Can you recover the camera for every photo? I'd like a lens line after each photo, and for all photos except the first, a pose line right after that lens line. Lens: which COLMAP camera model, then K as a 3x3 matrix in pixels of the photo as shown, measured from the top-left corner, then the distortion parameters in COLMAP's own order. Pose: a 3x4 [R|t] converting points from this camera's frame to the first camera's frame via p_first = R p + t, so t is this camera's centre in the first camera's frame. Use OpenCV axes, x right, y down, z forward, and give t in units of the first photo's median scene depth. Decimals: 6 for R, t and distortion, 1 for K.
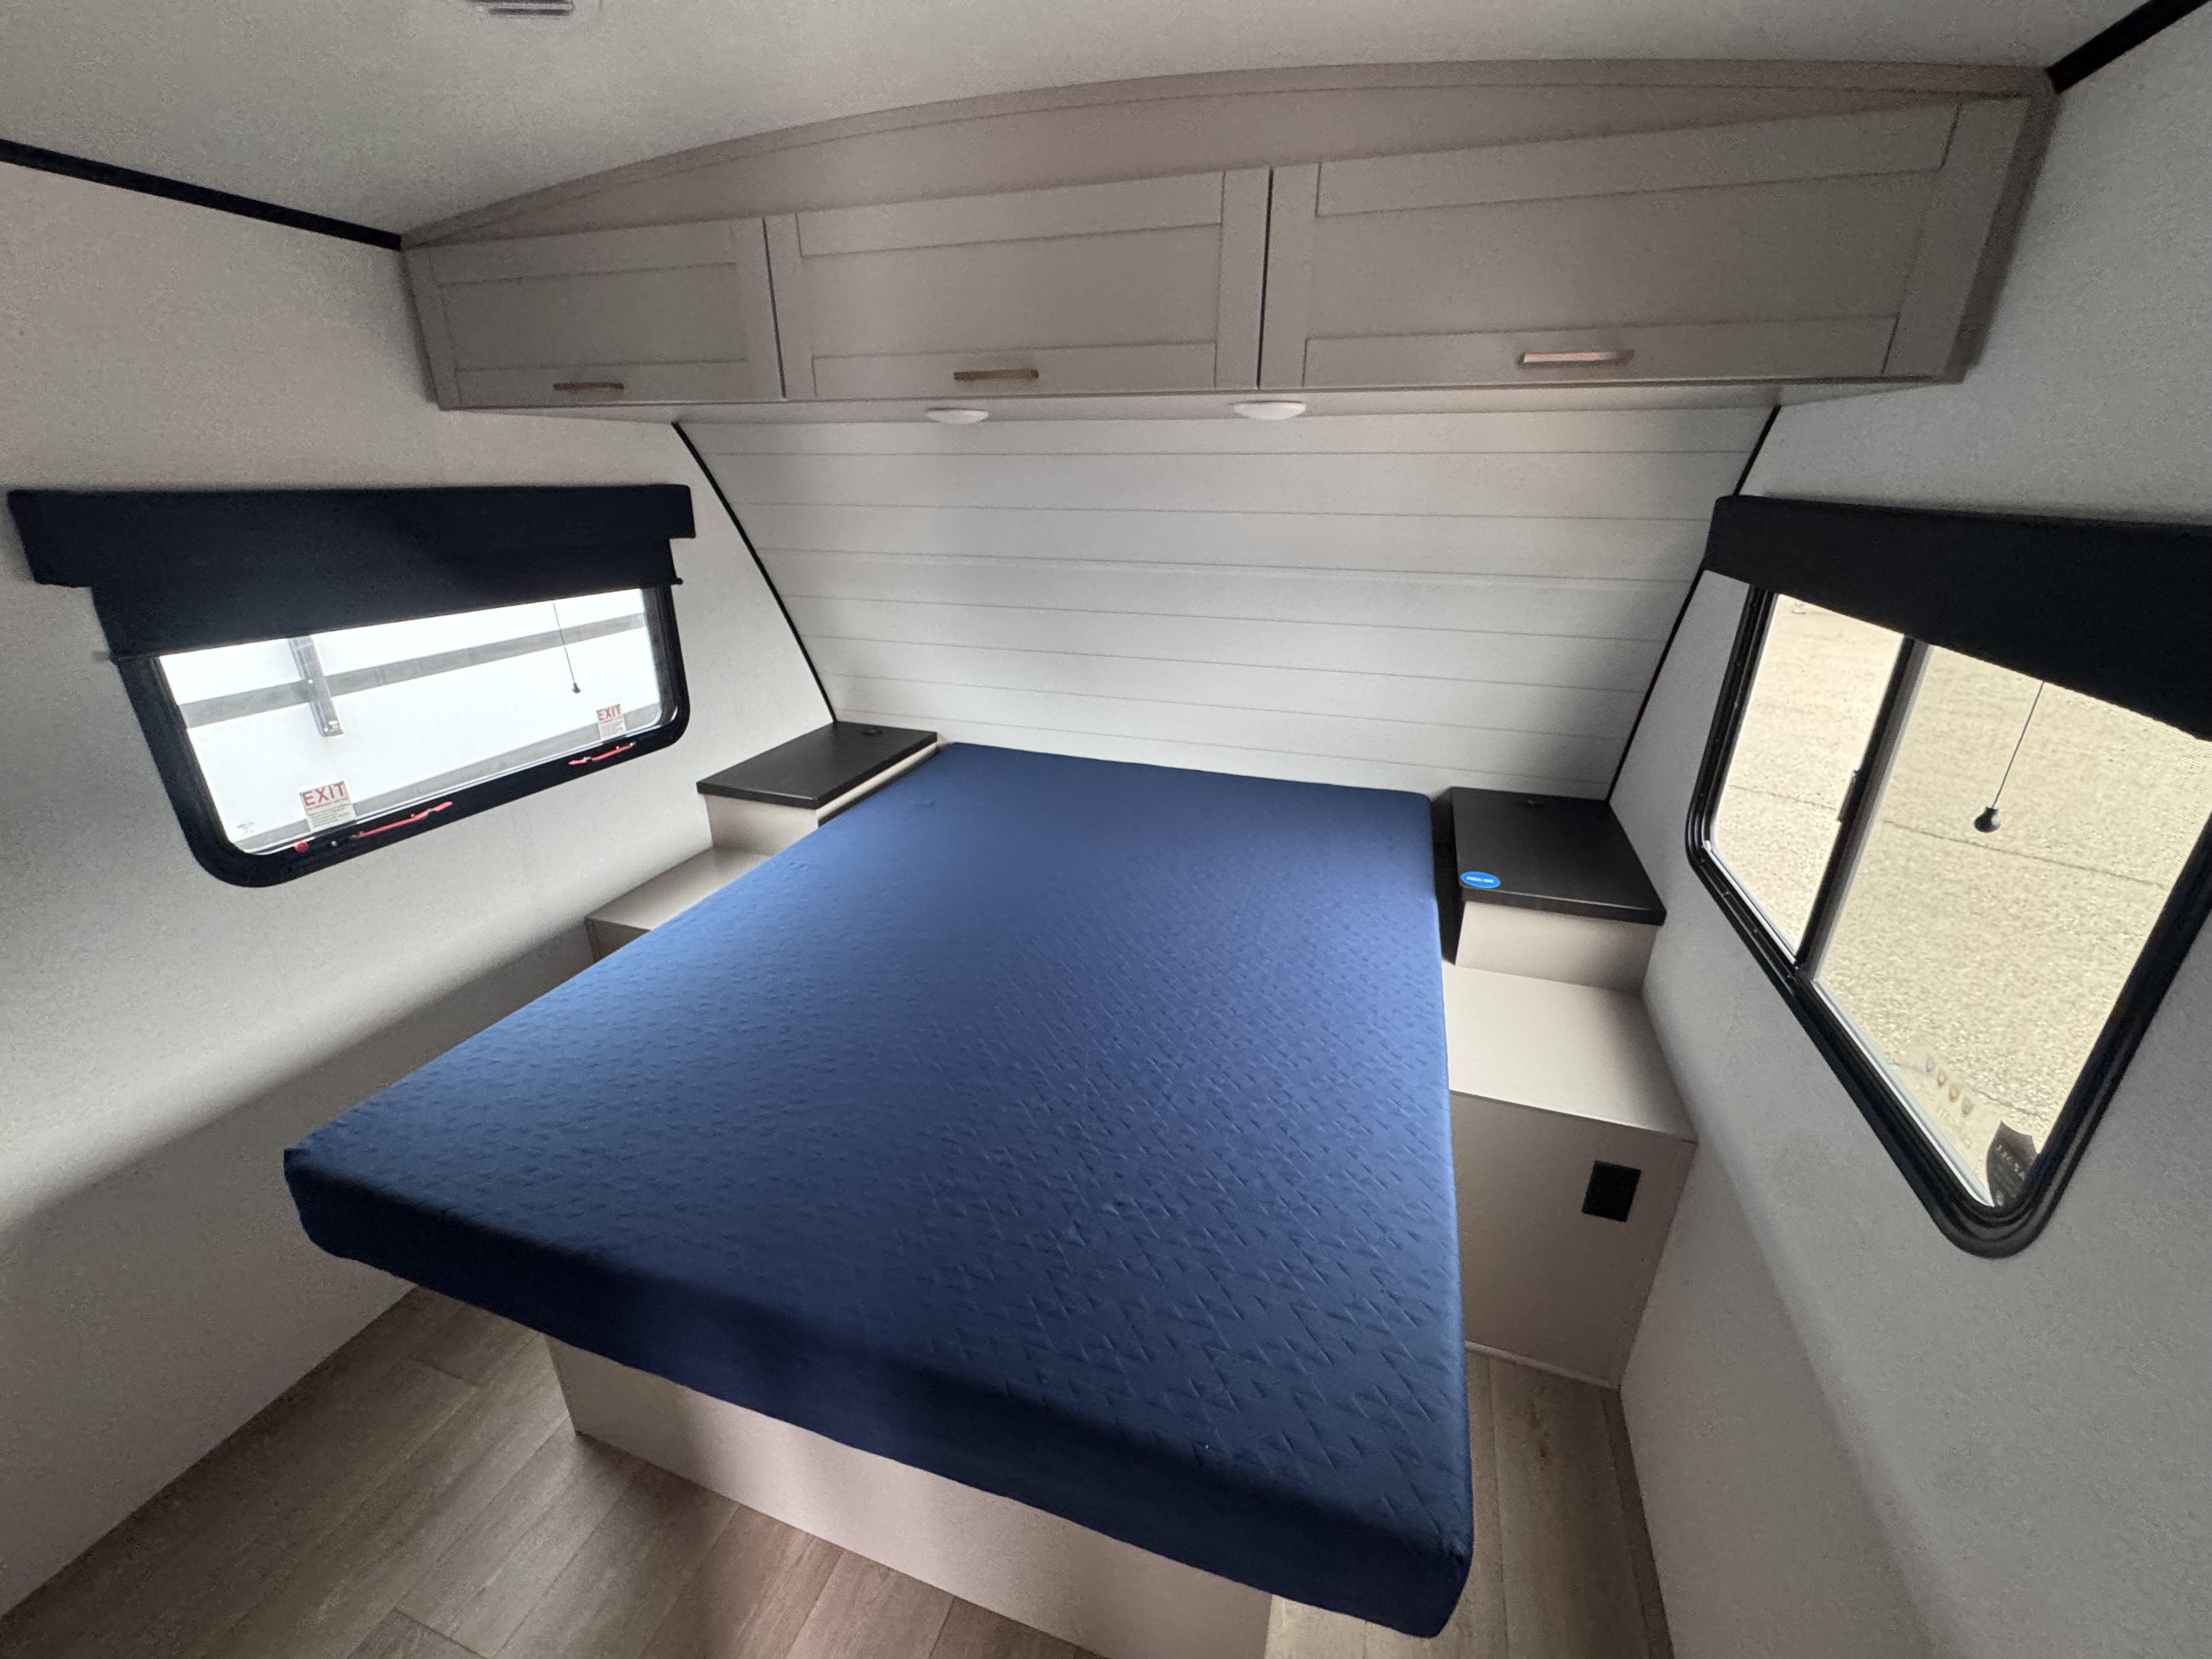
lens RADIAL K [[885.0, 0, 1089.1], [0, 885.0, 840.0], [0, 0, 1]] dist [-0.002000, -0.000042]
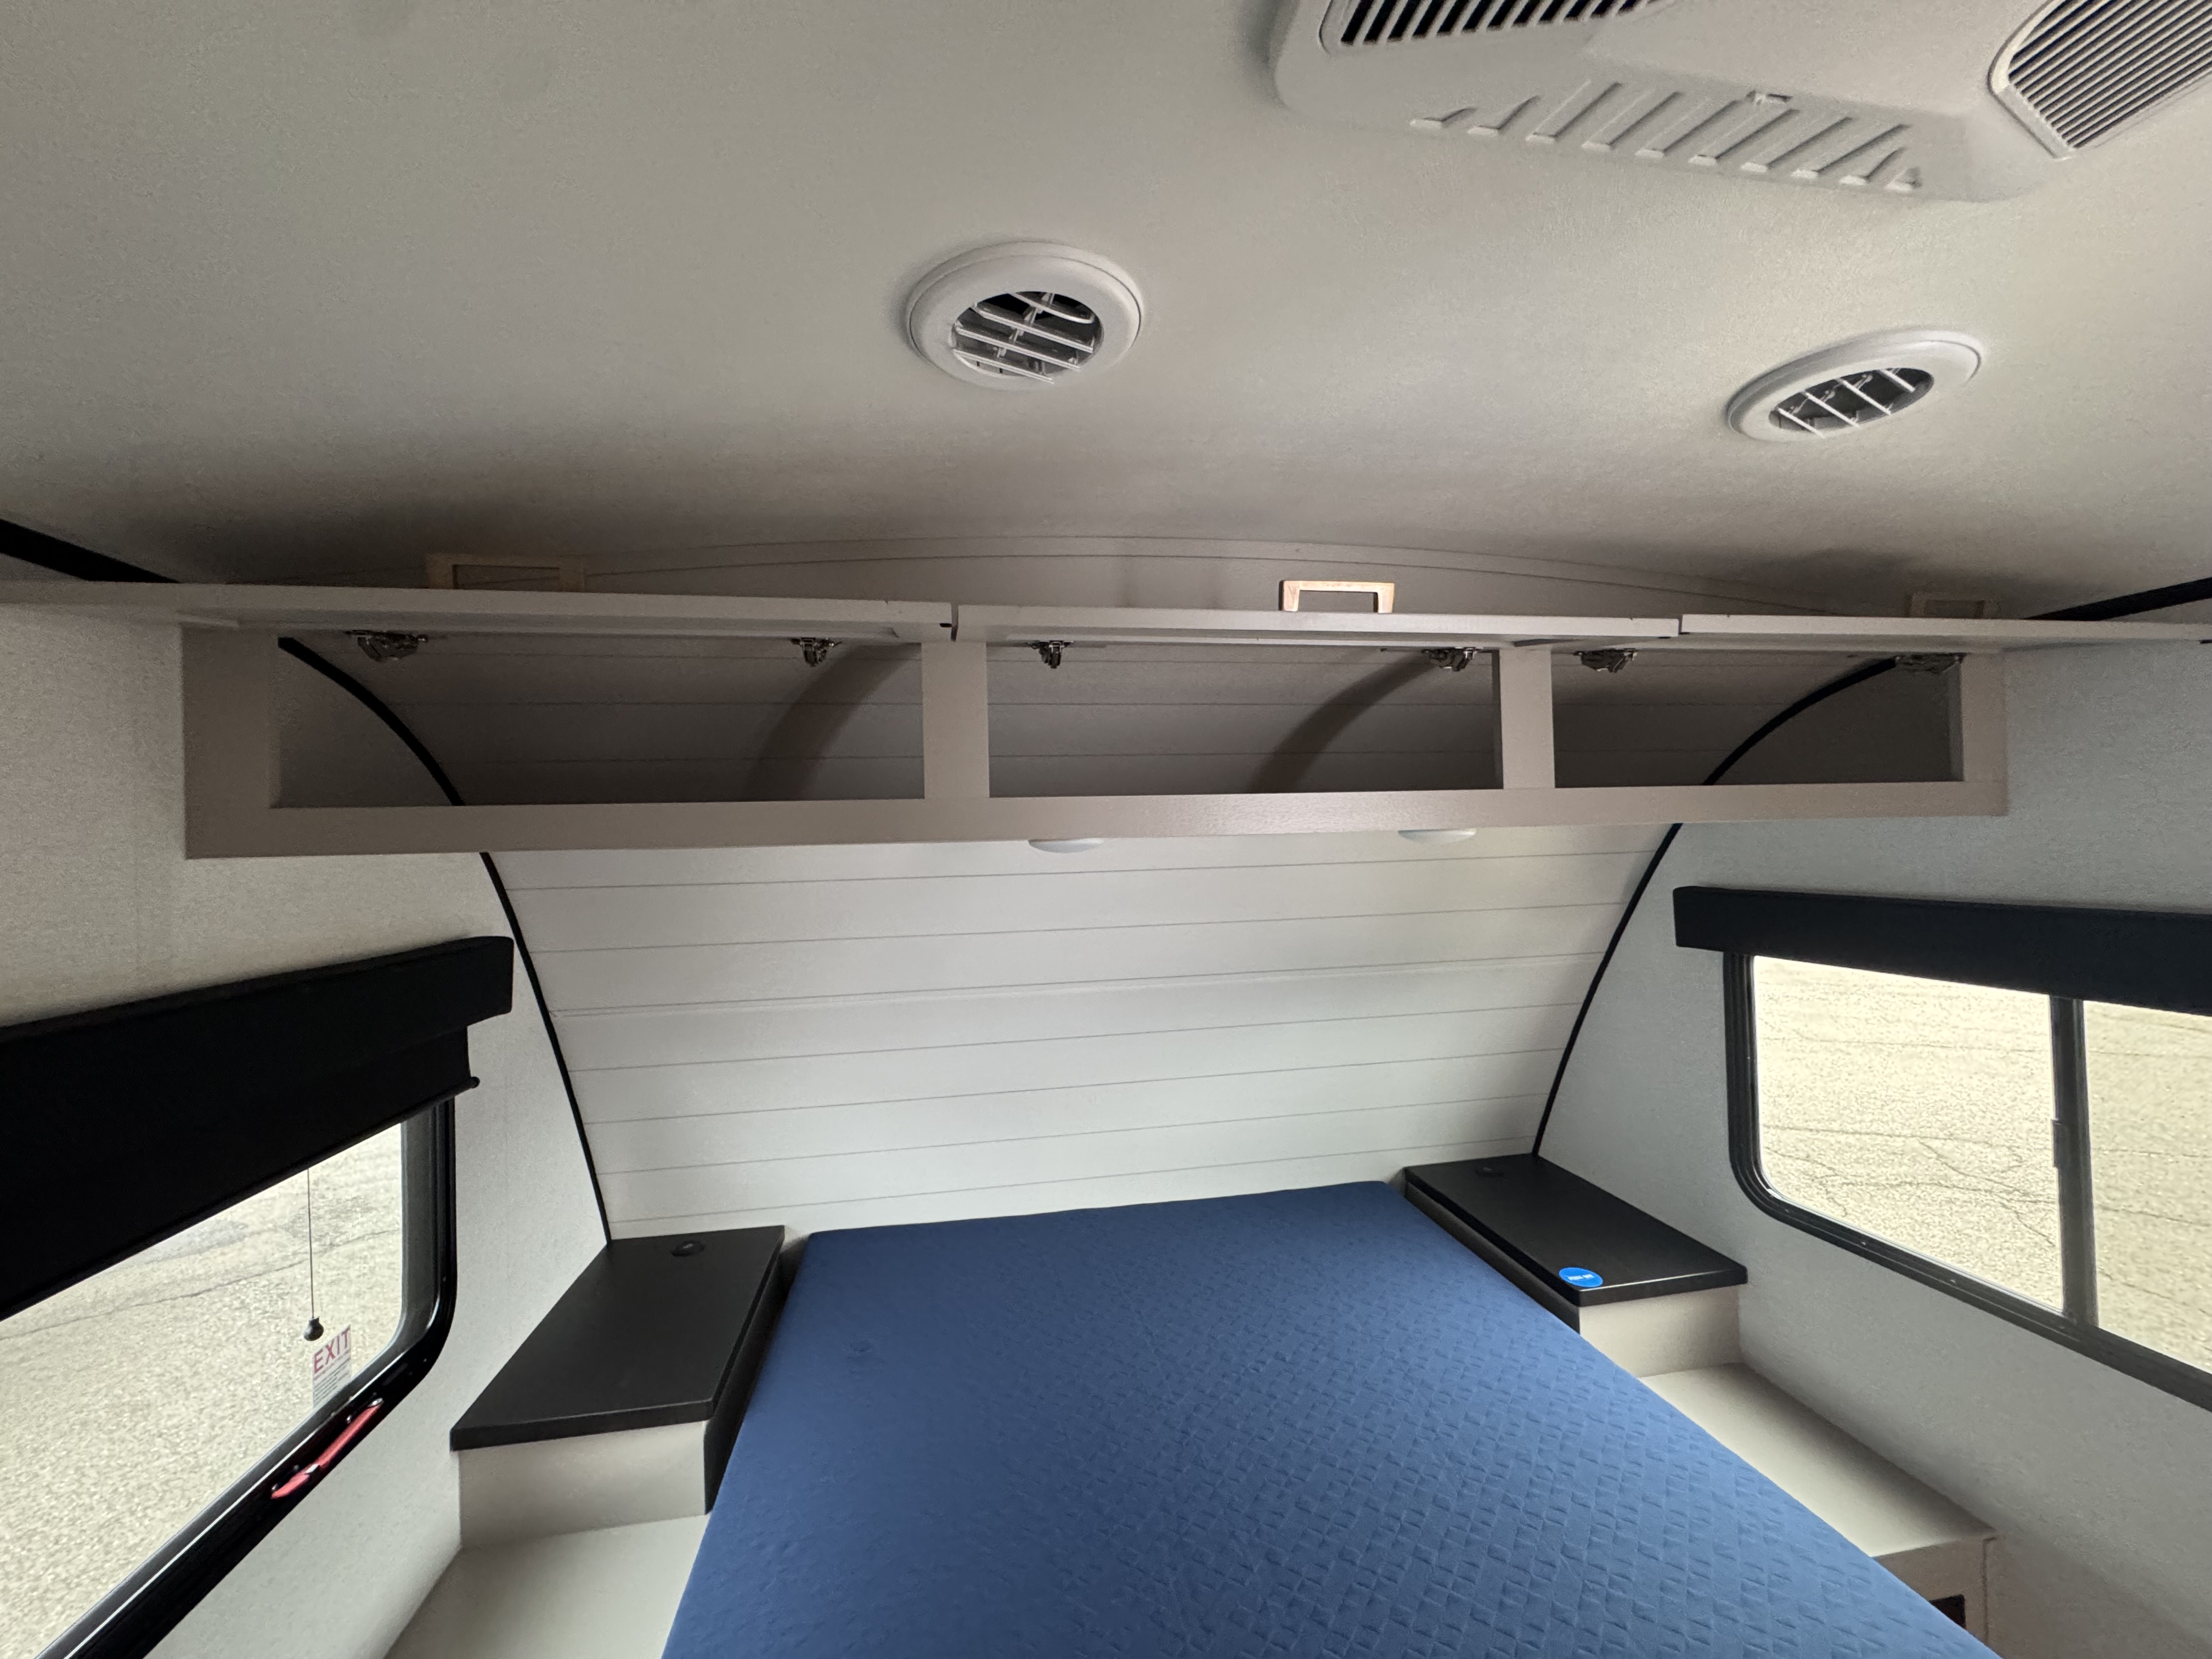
lens RADIAL K [[885.0, 0, 1116.0], [0, 885.0, 842.1], [0, 0, 1]] dist [-0.002000, -0.000042]
pose [[0.878851, -0.028596, 0.476240, -0.355693], [0.216140, 0.913755, -0.343999, -0.133595], [-0.425329, 0.405258, 0.809235, 0.226889]]
